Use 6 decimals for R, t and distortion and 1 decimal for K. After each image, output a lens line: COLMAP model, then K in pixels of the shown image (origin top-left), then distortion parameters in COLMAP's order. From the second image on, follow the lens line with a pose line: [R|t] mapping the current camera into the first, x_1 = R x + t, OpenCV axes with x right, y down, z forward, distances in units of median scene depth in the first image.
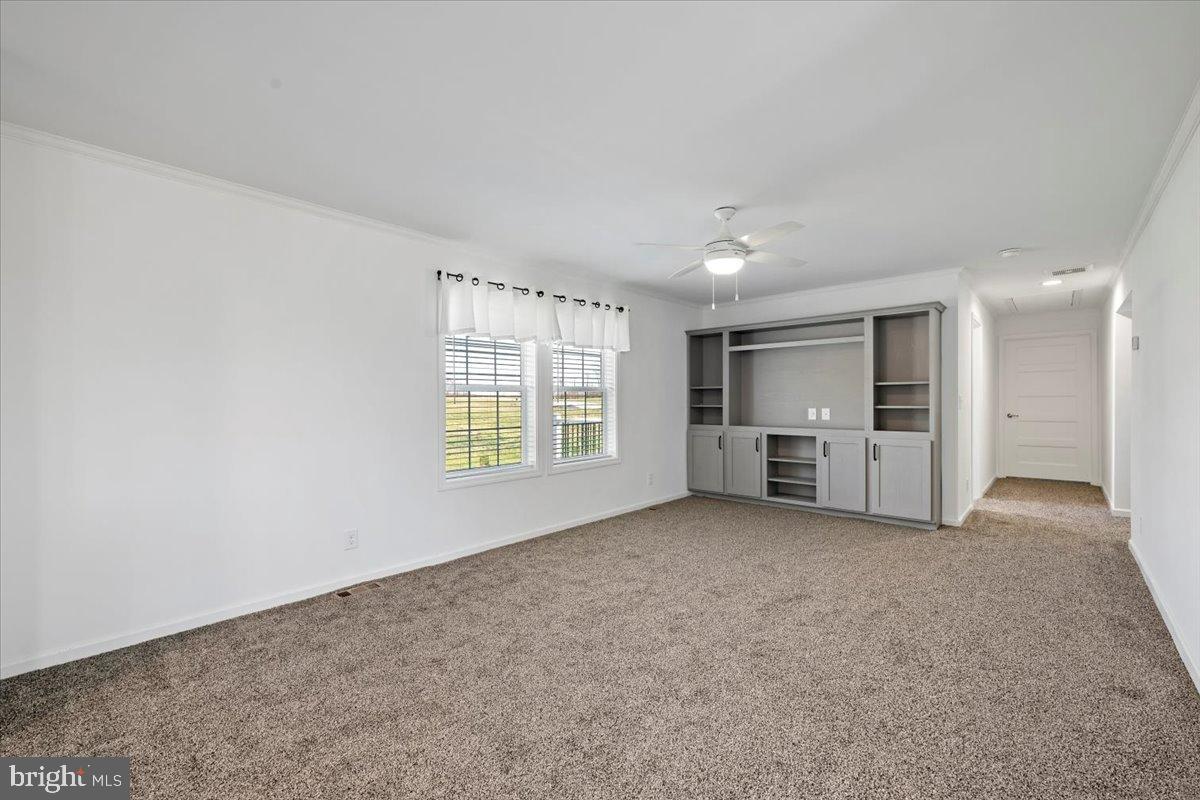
lens RADIAL K [[494.7, 0, 599.9], [0, 494.7, 403.0], [0, 0, 1]] dist [-0.001510, 0.000671]
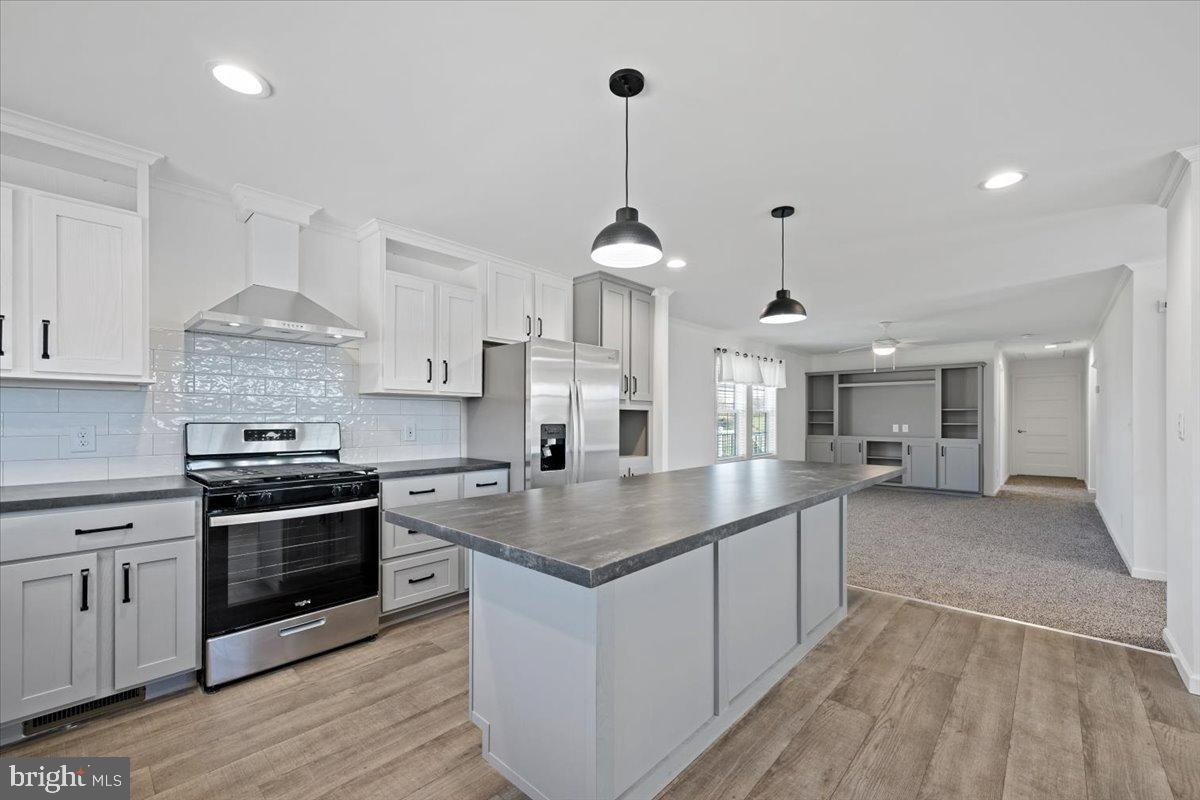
lens RADIAL K [[484.6, 0, 592.6], [0, 484.6, 417.9], [0, 0, 1]] dist [-0.007609, 0.002654]
pose [[0.999853, 0.007654, -0.015326, -0.596313], [-0.007736, 0.999956, -0.005299, 0.005562], [0.015285, 0.005416, 0.999869, -0.639946]]
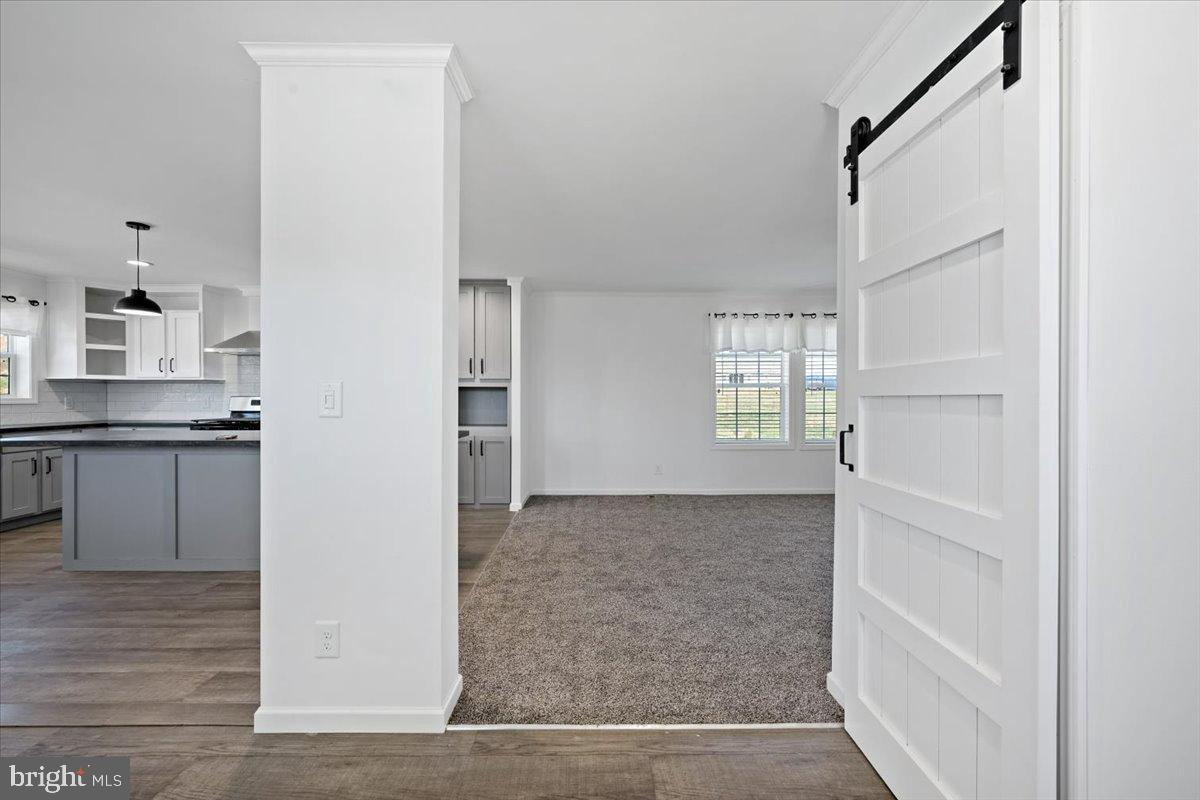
lens RADIAL K [[484.6, 0, 602.6], [0, 484.6, 396.3], [0, 0, 1]] dist [-0.007609, 0.002654]
pose [[0.688662, 0.008816, -0.725029, 0.452361], [-0.006674, 0.999961, 0.005820, -0.002335], [0.725052, 0.000831, 0.688694, -0.266006]]
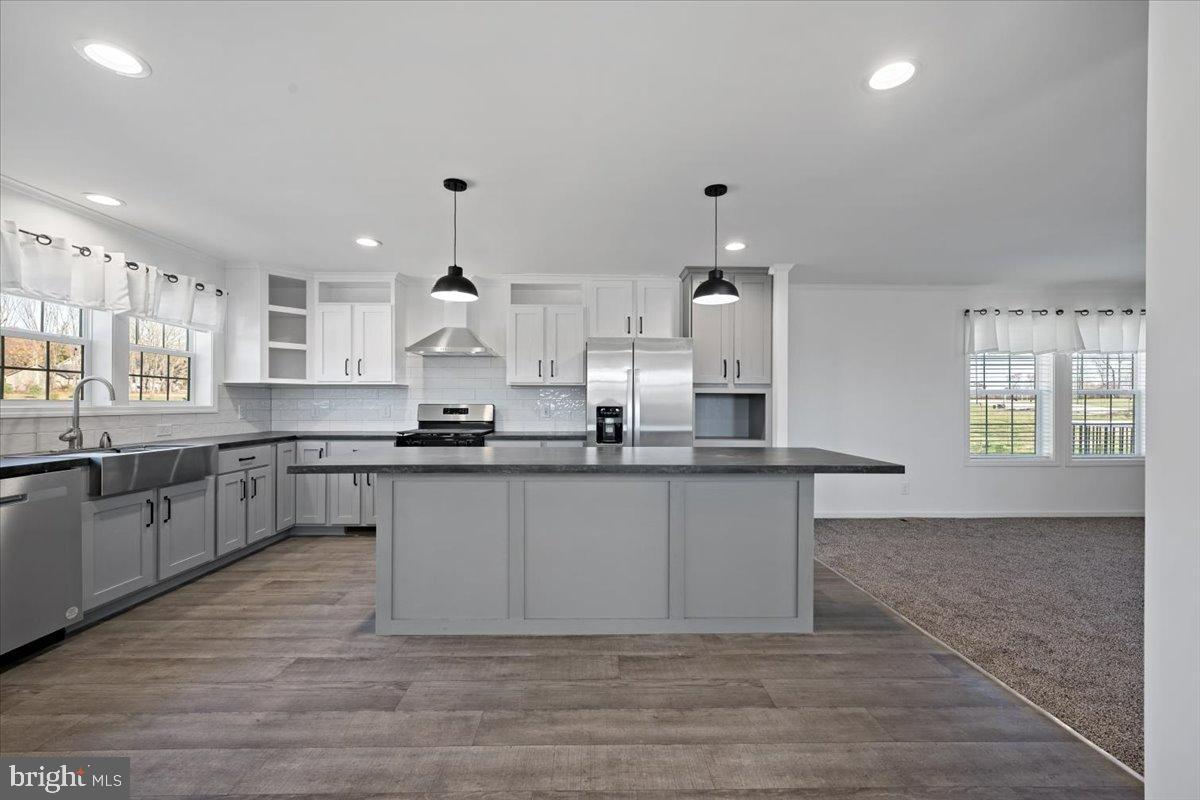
lens RADIAL K [[484.6, 0, 599.4], [0, 484.6, 399.0], [0, 0, 1]] dist [-0.007609, 0.002654]
pose [[0.691412, 0.002340, -0.722457, -0.043563], [-0.008257, 0.999955, -0.004664, 0.001988], [0.722413, 0.009190, 0.691400, -0.545692]]
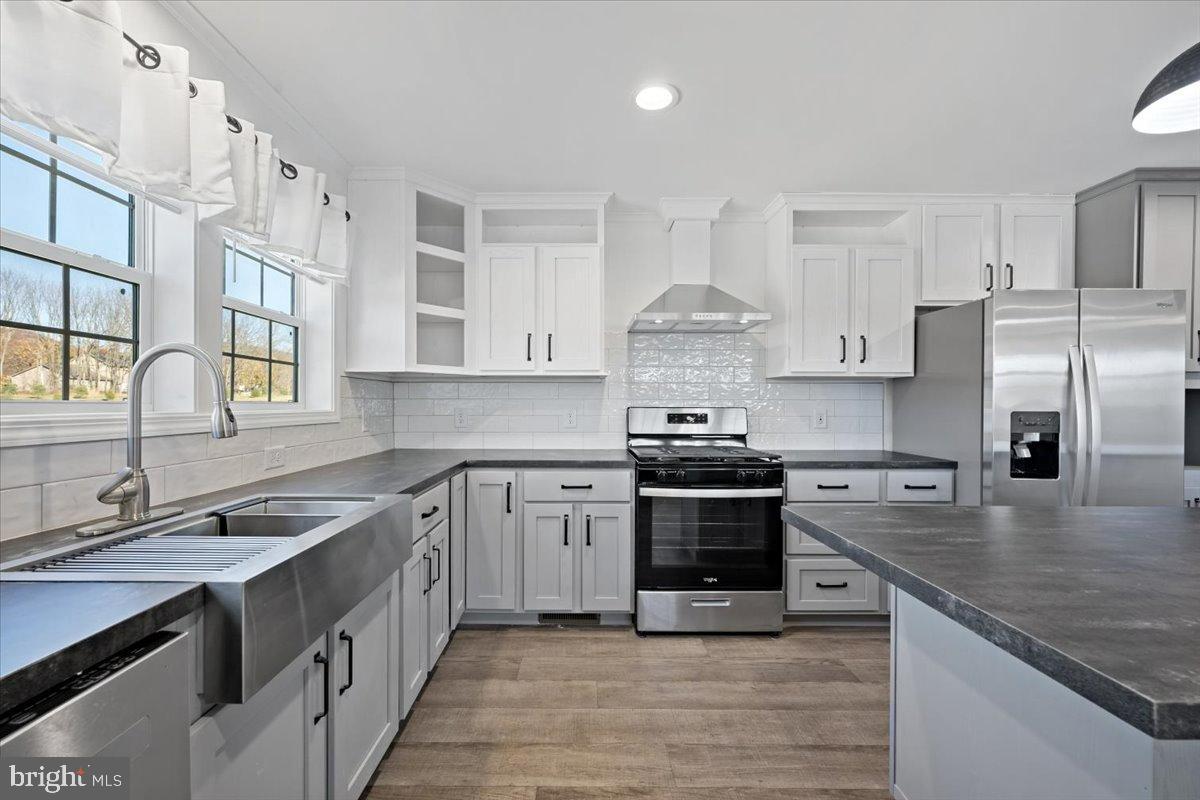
lens RADIAL K [[484.6, 0, 582.6], [0, 484.6, 405.6], [0, 0, 1]] dist [-0.007609, 0.002654]
pose [[0.664653, 0.011400, -0.747065, -0.604997], [-0.008906, 0.999933, 0.007335, 0.005455], [0.747099, 0.001778, 0.664711, -0.595003]]
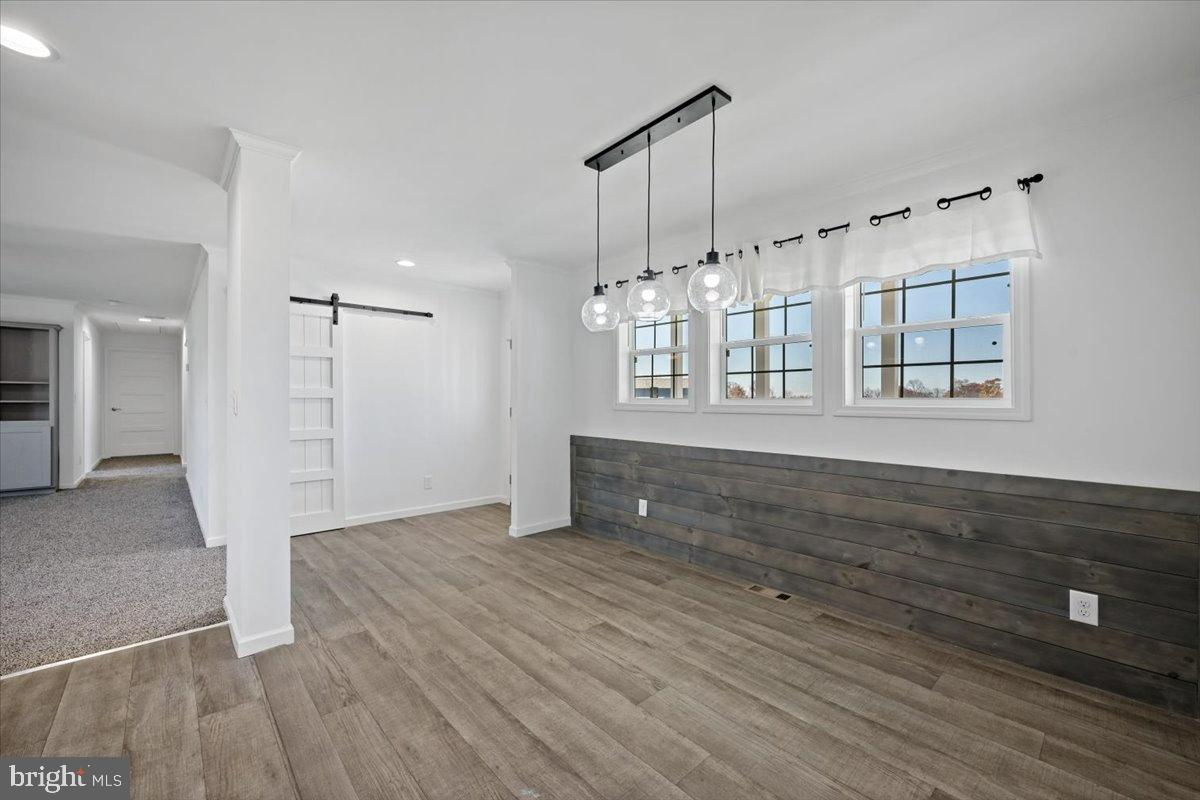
lens RADIAL K [[484.6, 0, 592.5], [0, 484.6, 404.2], [0, 0, 1]] dist [-0.007609, 0.002654]
pose [[0.094601, -0.002578, 0.995512, -0.476585], [-0.004199, 0.999987, 0.002989, 0.004848], [-0.995506, -0.004463, 0.094589, -0.566956]]
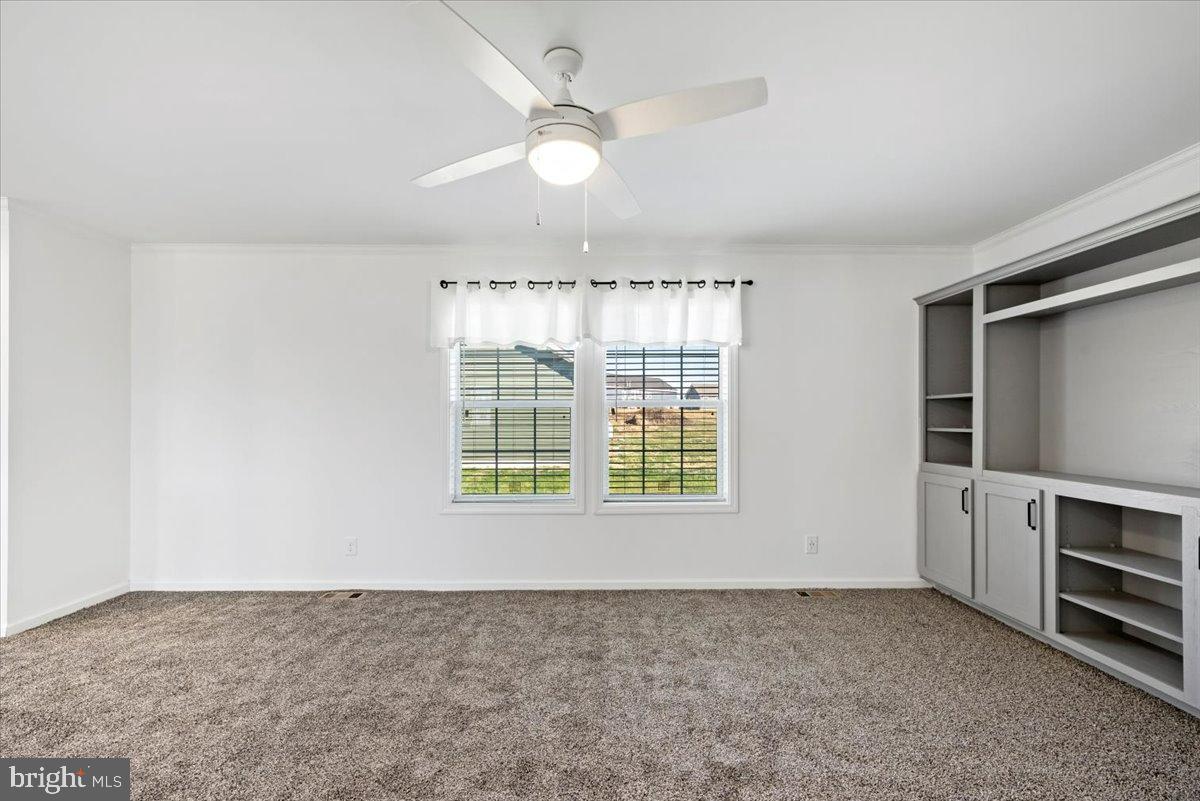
lens RADIAL K [[494.7, 0, 593.3], [0, 494.7, 417.2], [0, 0, 1]] dist [-0.001510, 0.000671]
pose [[0.684463, 0.002562, -0.729043, 0.445151], [-0.007104, 0.999970, -0.003156, -0.004533], [0.729013, 0.007340, 0.684461, 0.447183]]
